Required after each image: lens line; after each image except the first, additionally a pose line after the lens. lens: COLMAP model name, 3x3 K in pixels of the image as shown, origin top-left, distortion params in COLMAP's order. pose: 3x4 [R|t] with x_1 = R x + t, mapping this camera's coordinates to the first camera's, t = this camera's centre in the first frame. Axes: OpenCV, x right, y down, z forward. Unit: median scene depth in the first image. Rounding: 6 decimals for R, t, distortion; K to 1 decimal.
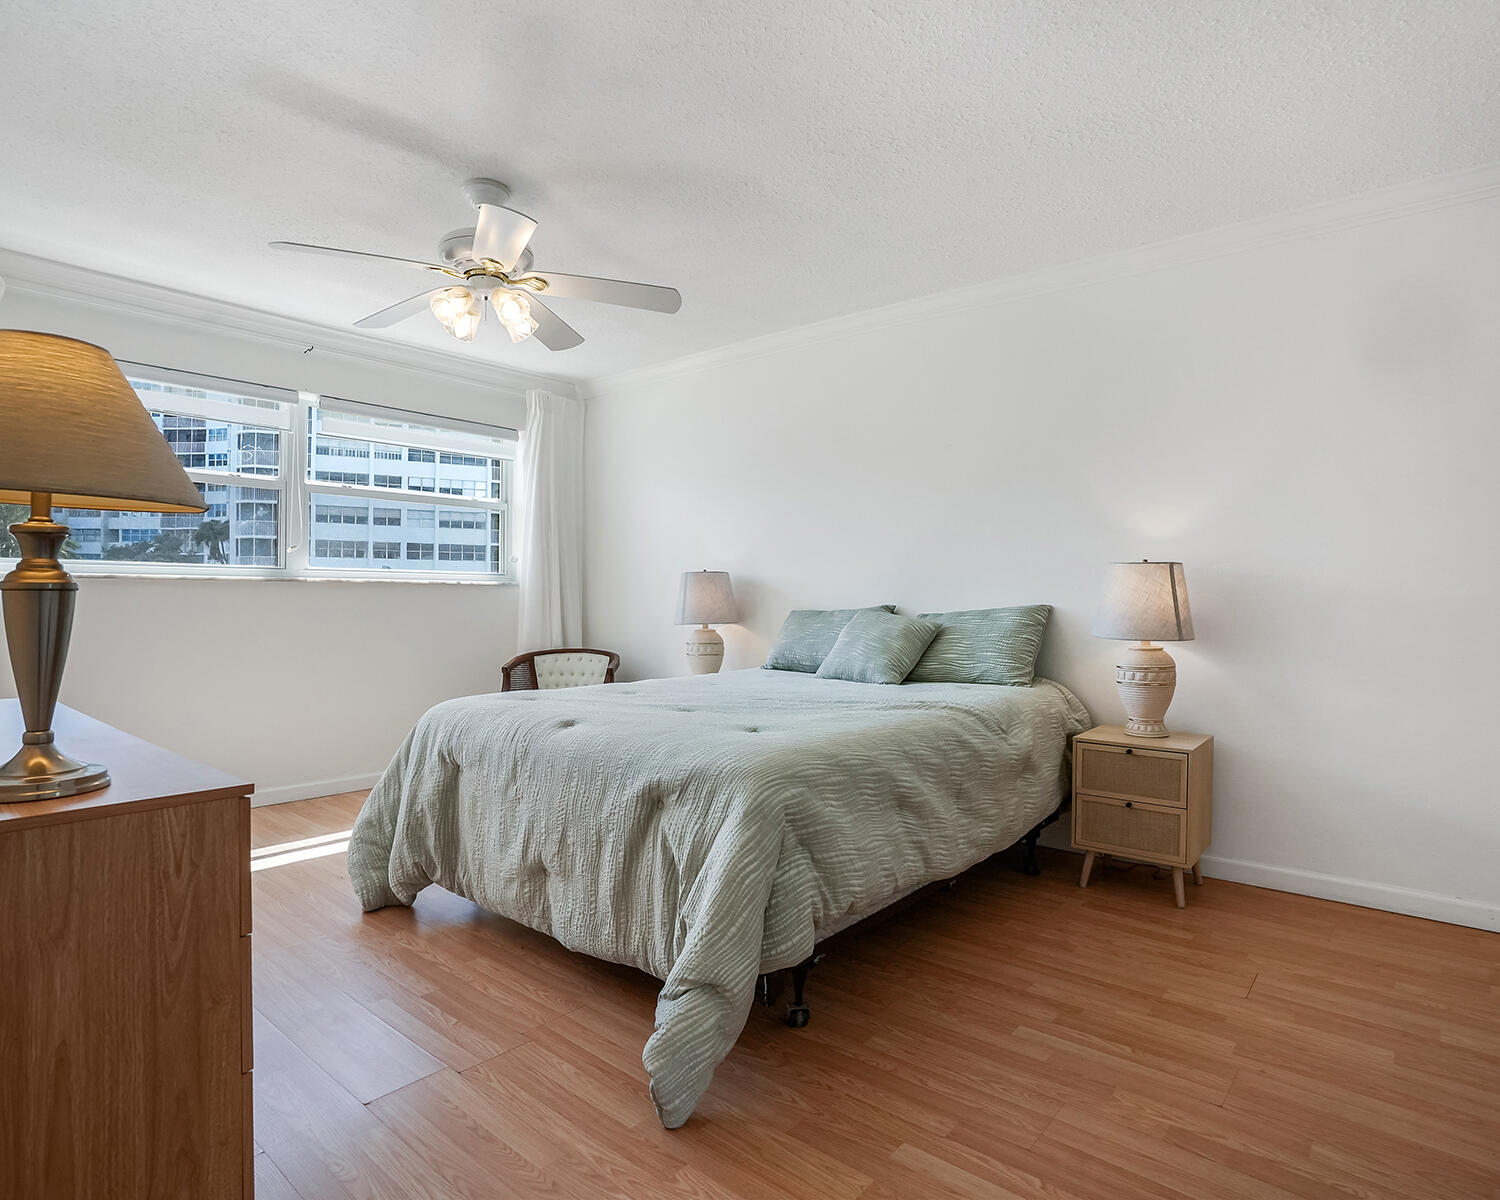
lens RADIAL K [[837.3, 0, 752.6], [0, 837.3, 596.8], [0, 0, 1]] dist [-0.064479, 0.026362]
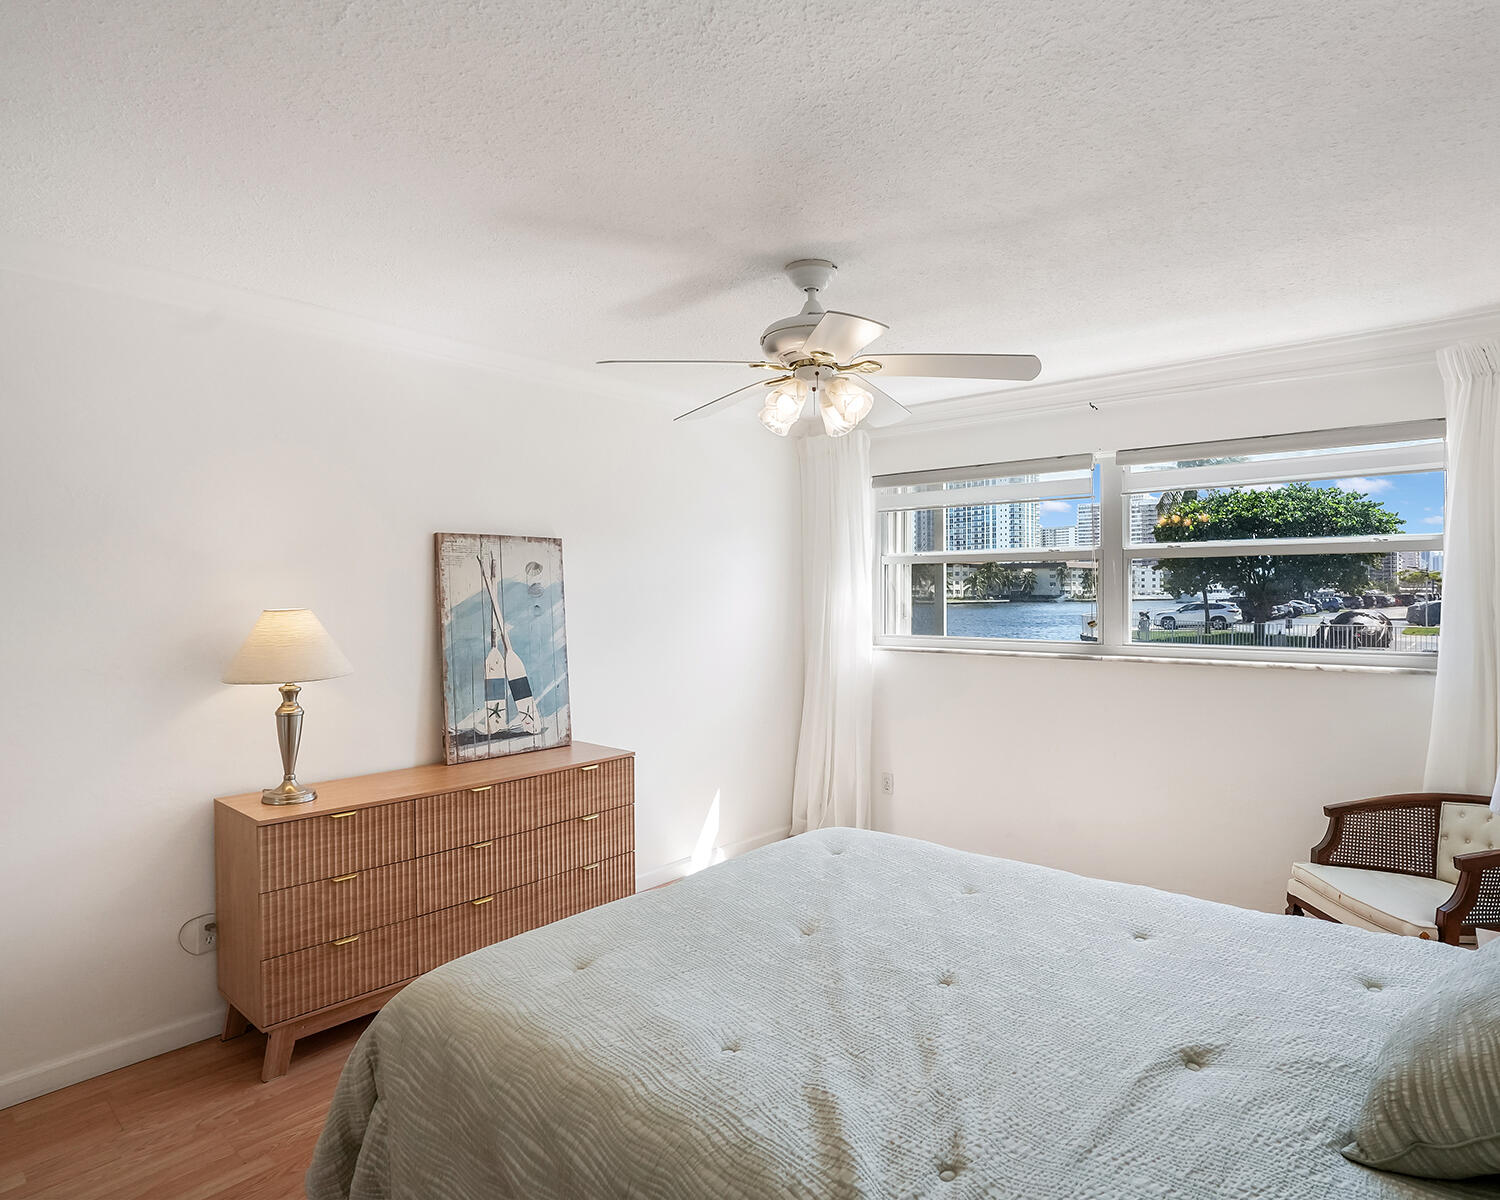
lens RADIAL K [[837.3, 0, 703.0], [0, 837.3, 587.3], [0, 0, 1]] dist [-0.064479, 0.026362]
pose [[-0.010811, -0.010171, -0.999890, 0.378178], [0.001255, 0.999947, -0.010185, -0.089981], [0.999941, -0.001365, -0.010798, 0.567435]]
